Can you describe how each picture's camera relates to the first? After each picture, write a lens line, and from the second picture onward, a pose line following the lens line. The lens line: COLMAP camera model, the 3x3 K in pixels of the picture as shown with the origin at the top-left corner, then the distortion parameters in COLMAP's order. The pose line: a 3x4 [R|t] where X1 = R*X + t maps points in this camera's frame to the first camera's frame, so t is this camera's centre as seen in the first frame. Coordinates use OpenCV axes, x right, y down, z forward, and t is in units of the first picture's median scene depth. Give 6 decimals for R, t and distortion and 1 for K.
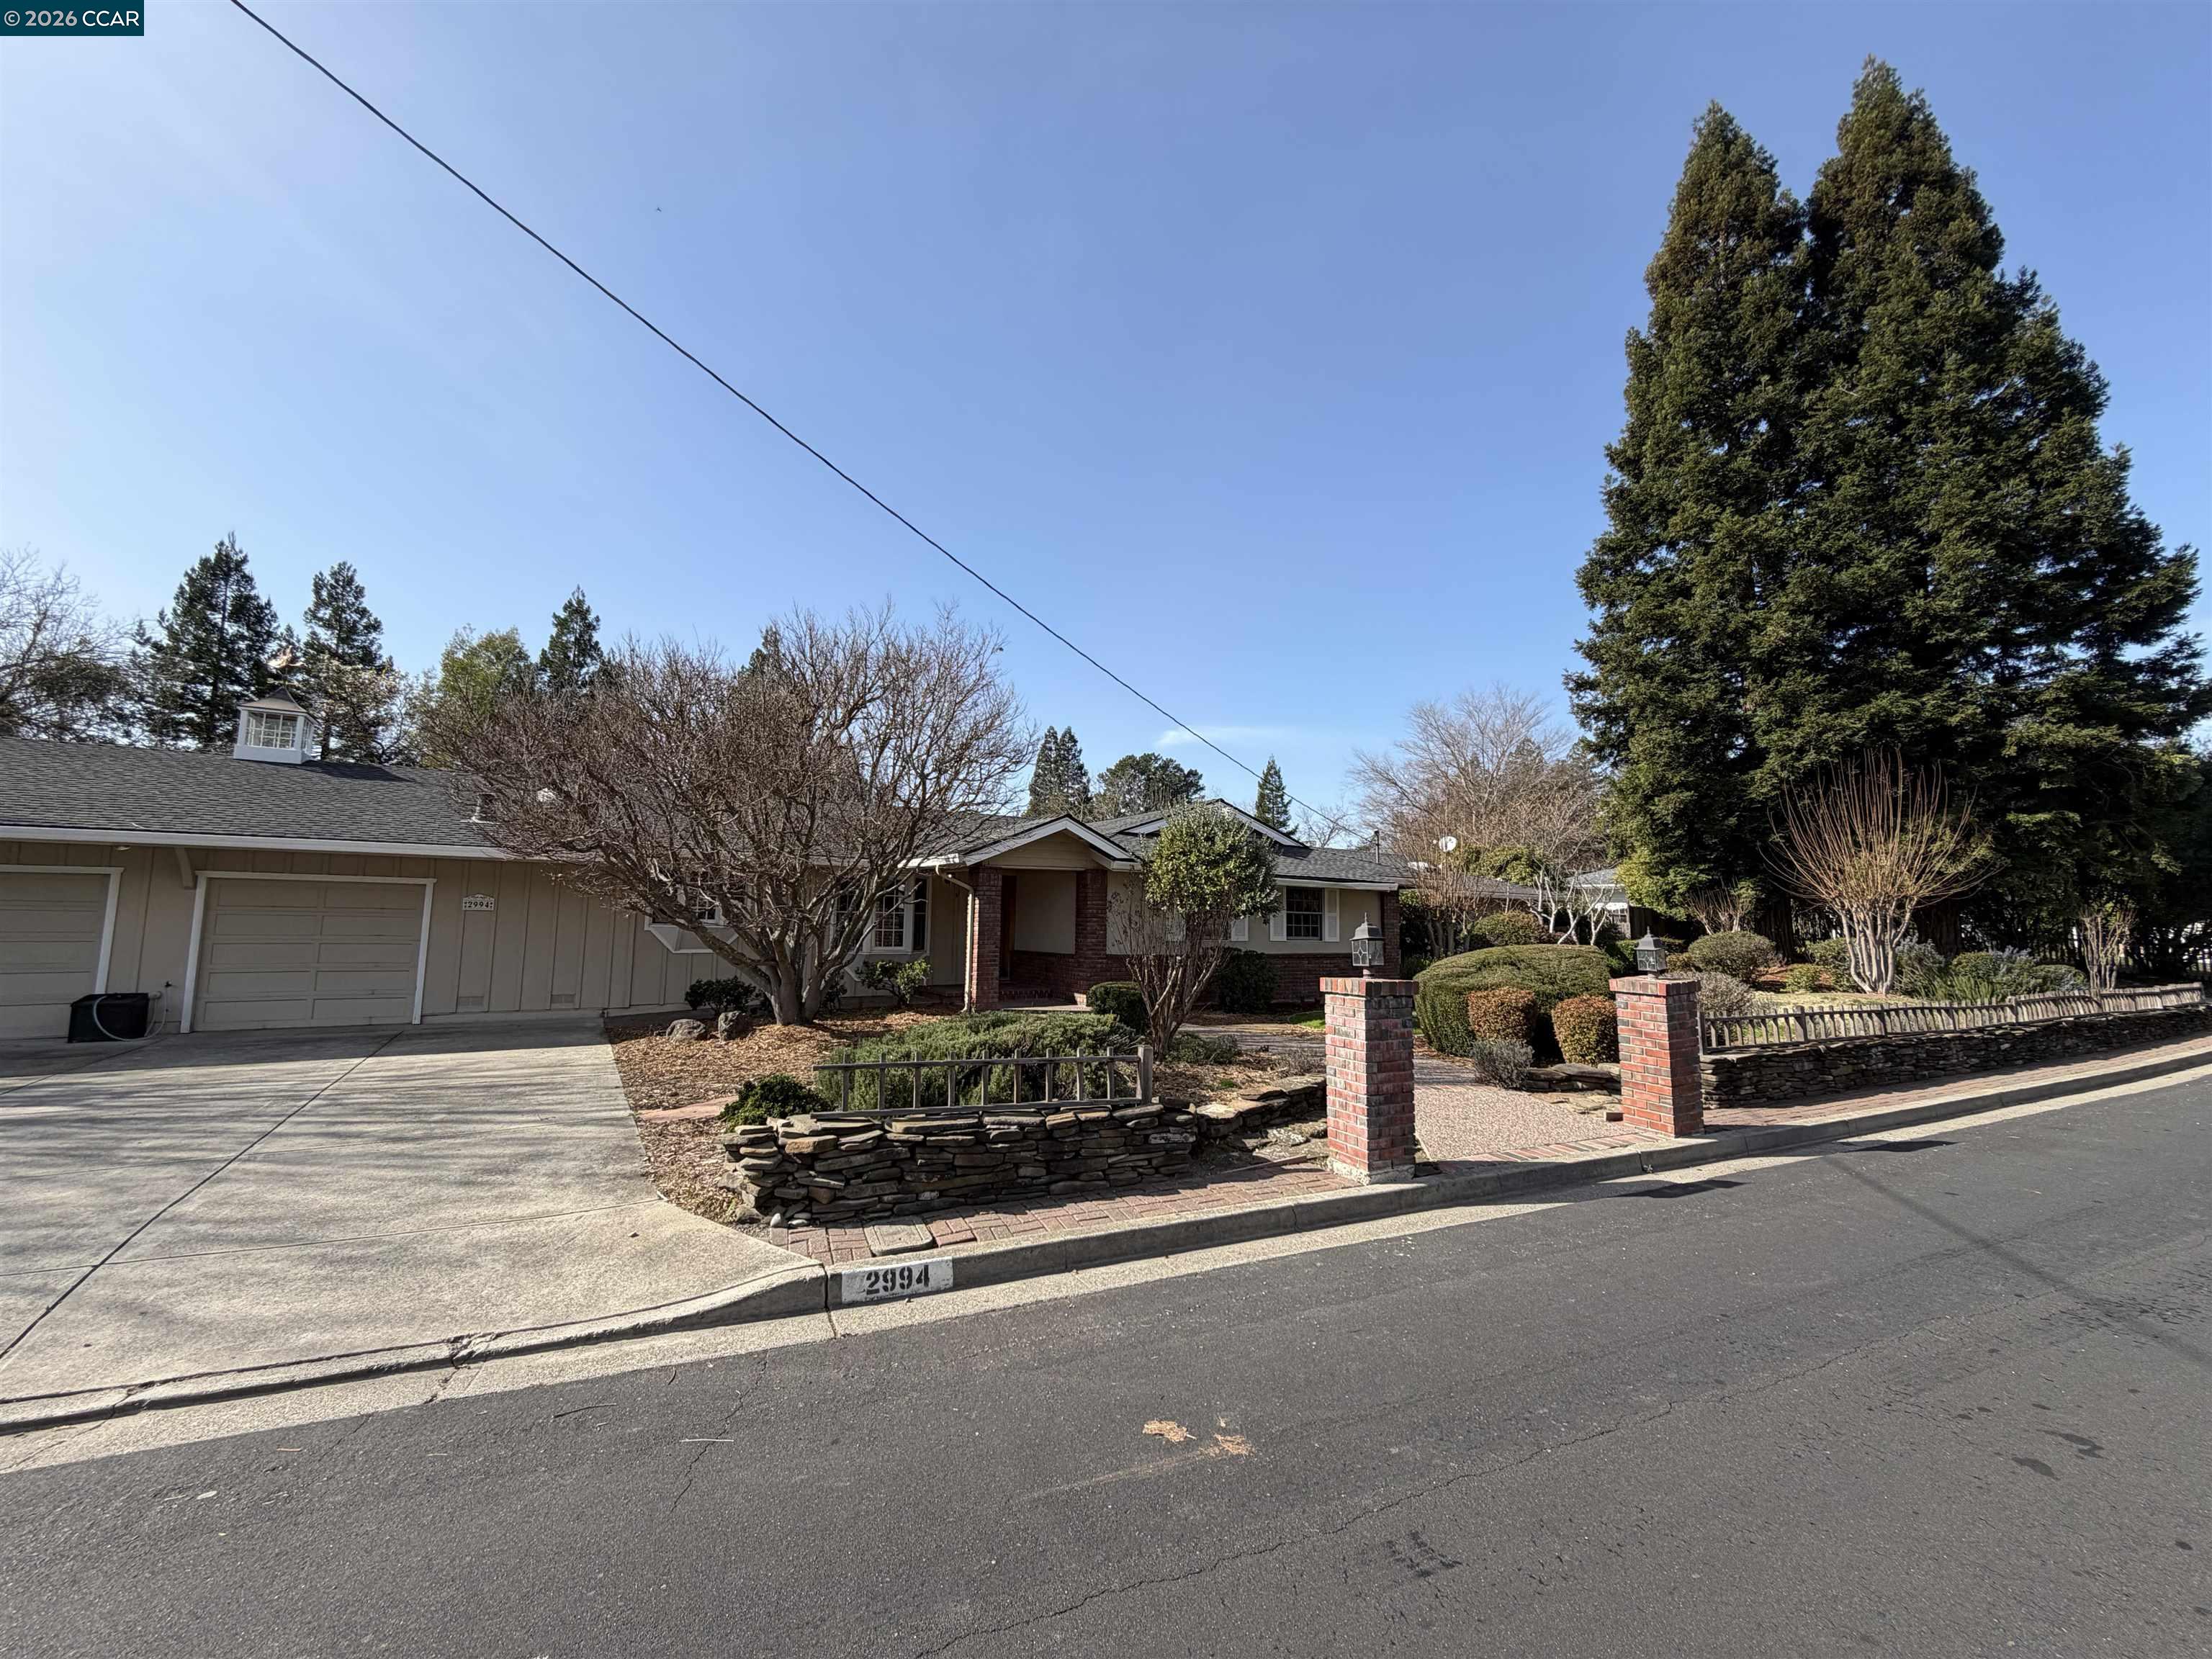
lens RADIAL K [[877.8, 0, 1112.3], [0, 877.8, 831.5], [0, 0, 1]] dist [-0.001634, 0.000213]
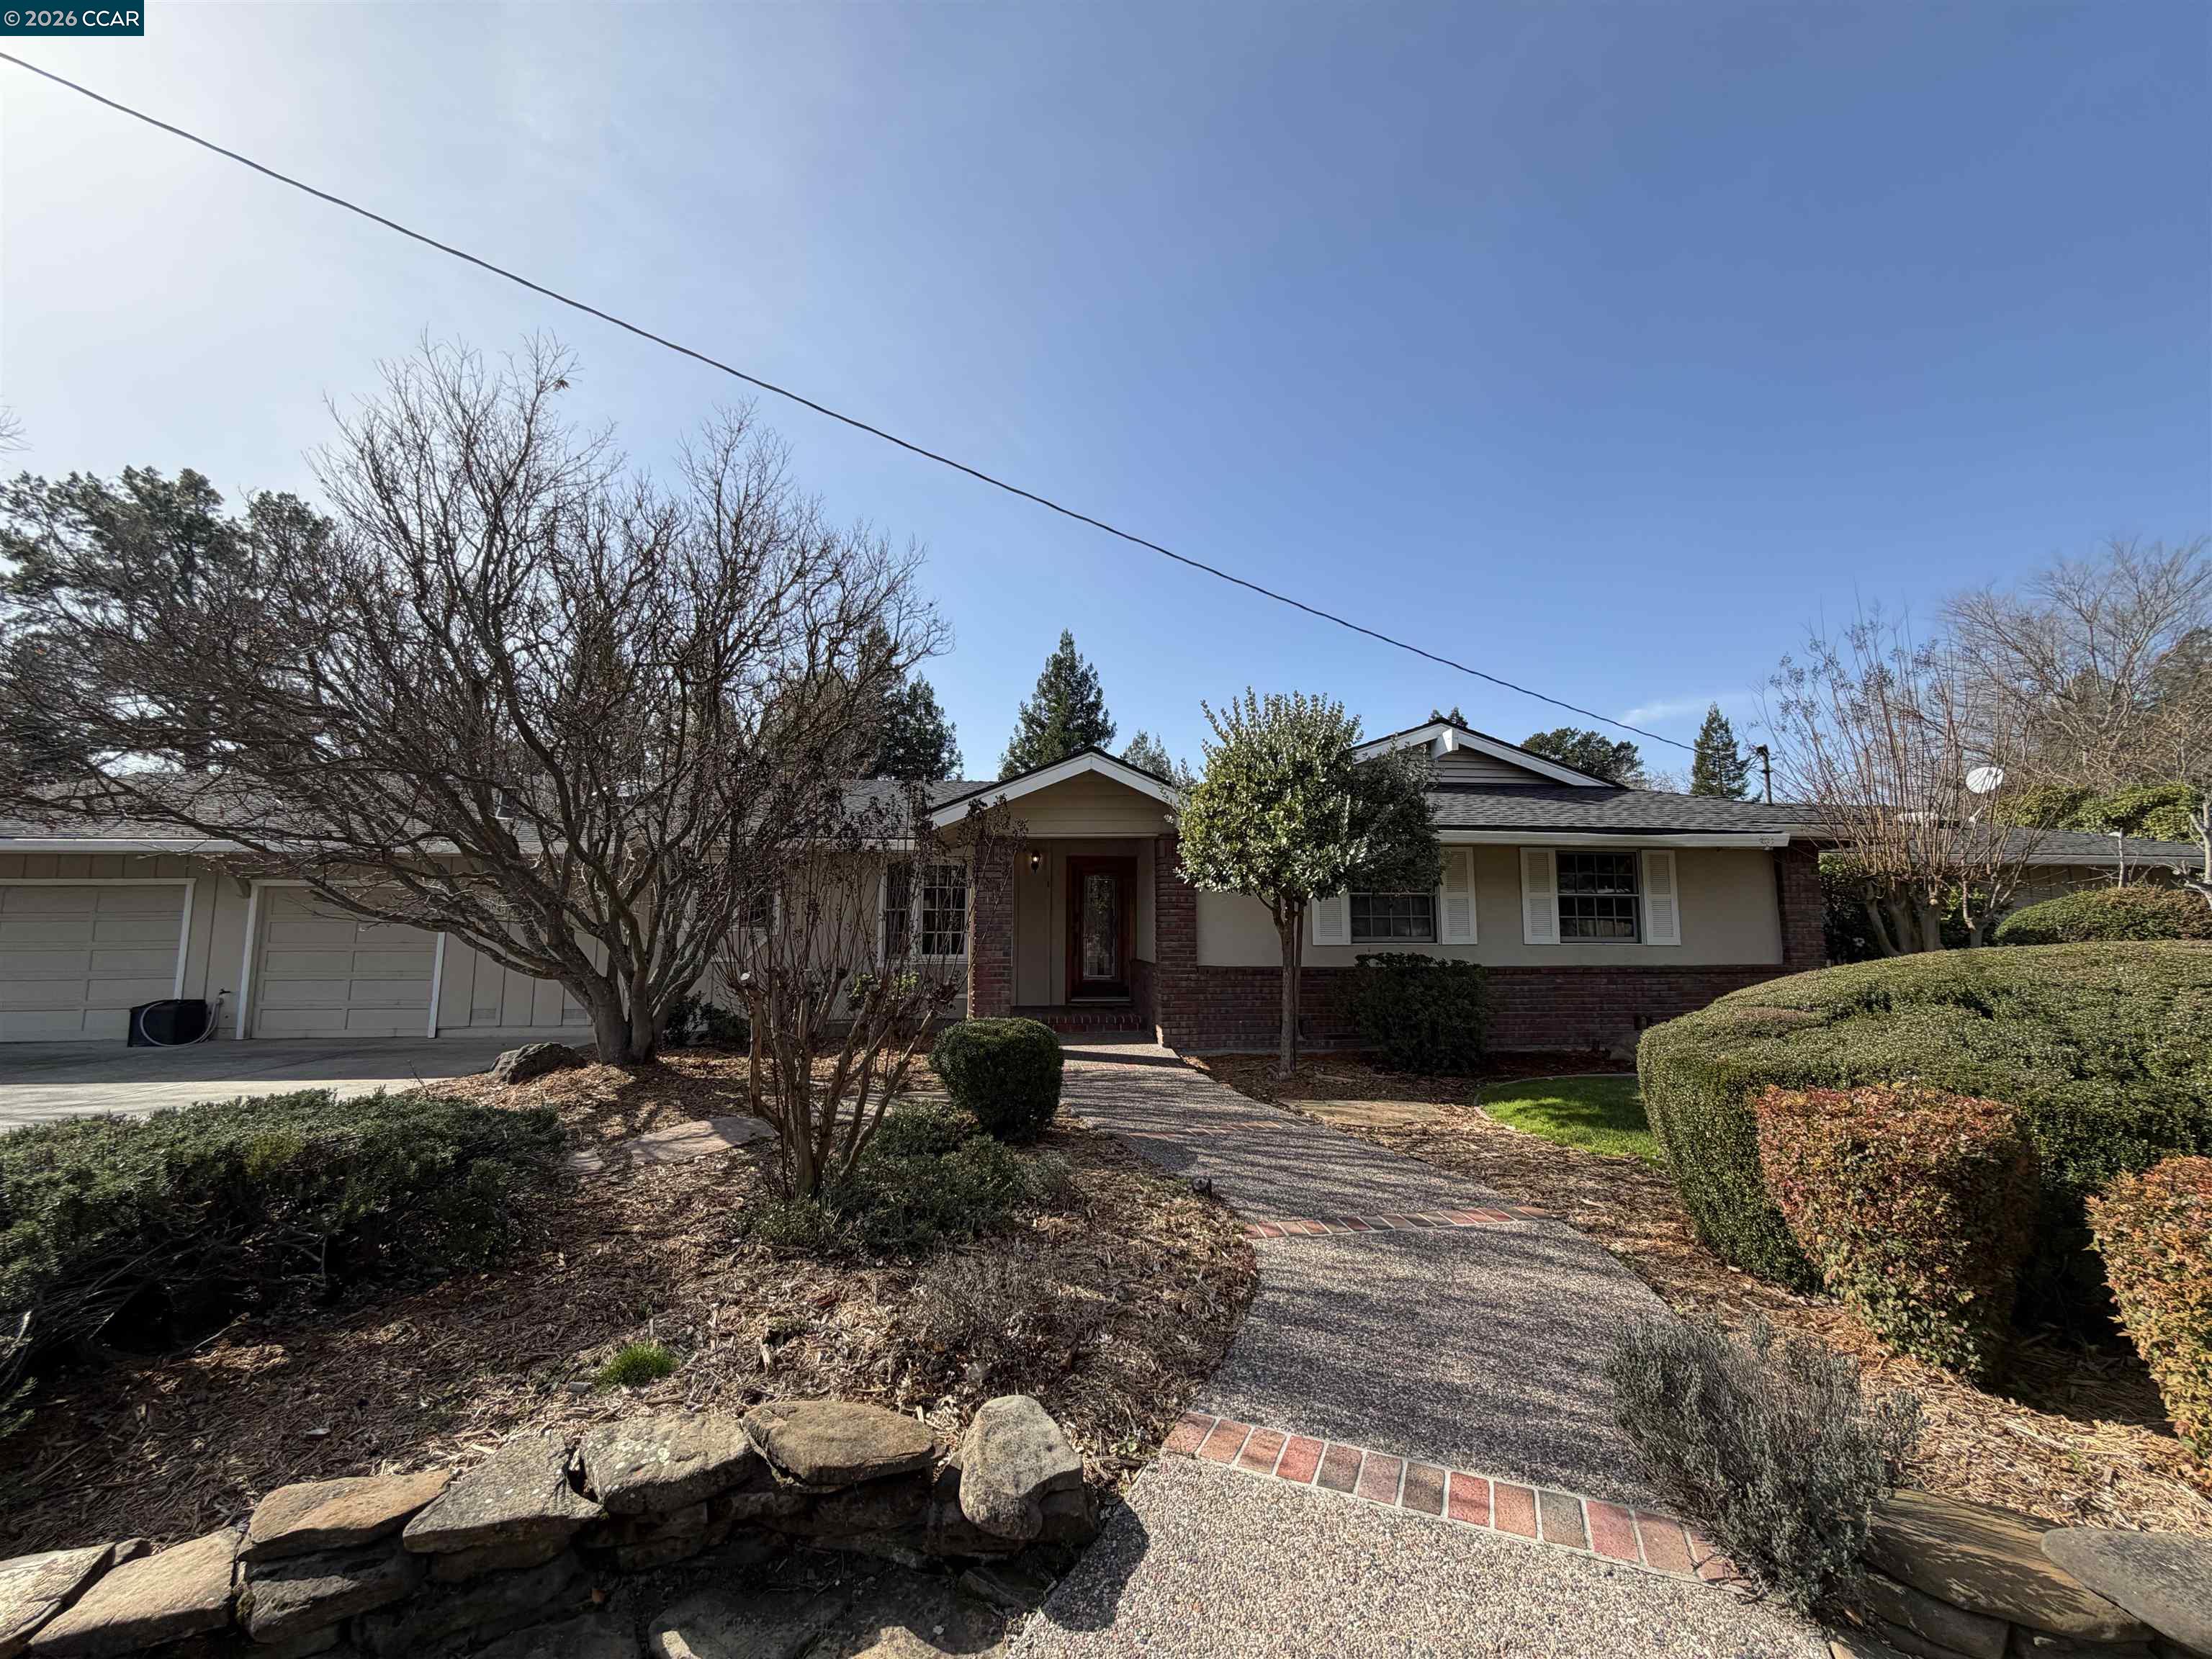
lens RADIAL K [[877.8, 0, 1112.3], [0, 877.8, 831.5], [0, 0, 1]] dist [-0.001634, 0.000213]
pose [[0.892260, -0.064382, -0.446909, 0.195098], [0.059251, 0.997918, -0.025466, 0.047147], [0.447619, -0.003757, 0.894217, 0.344218]]
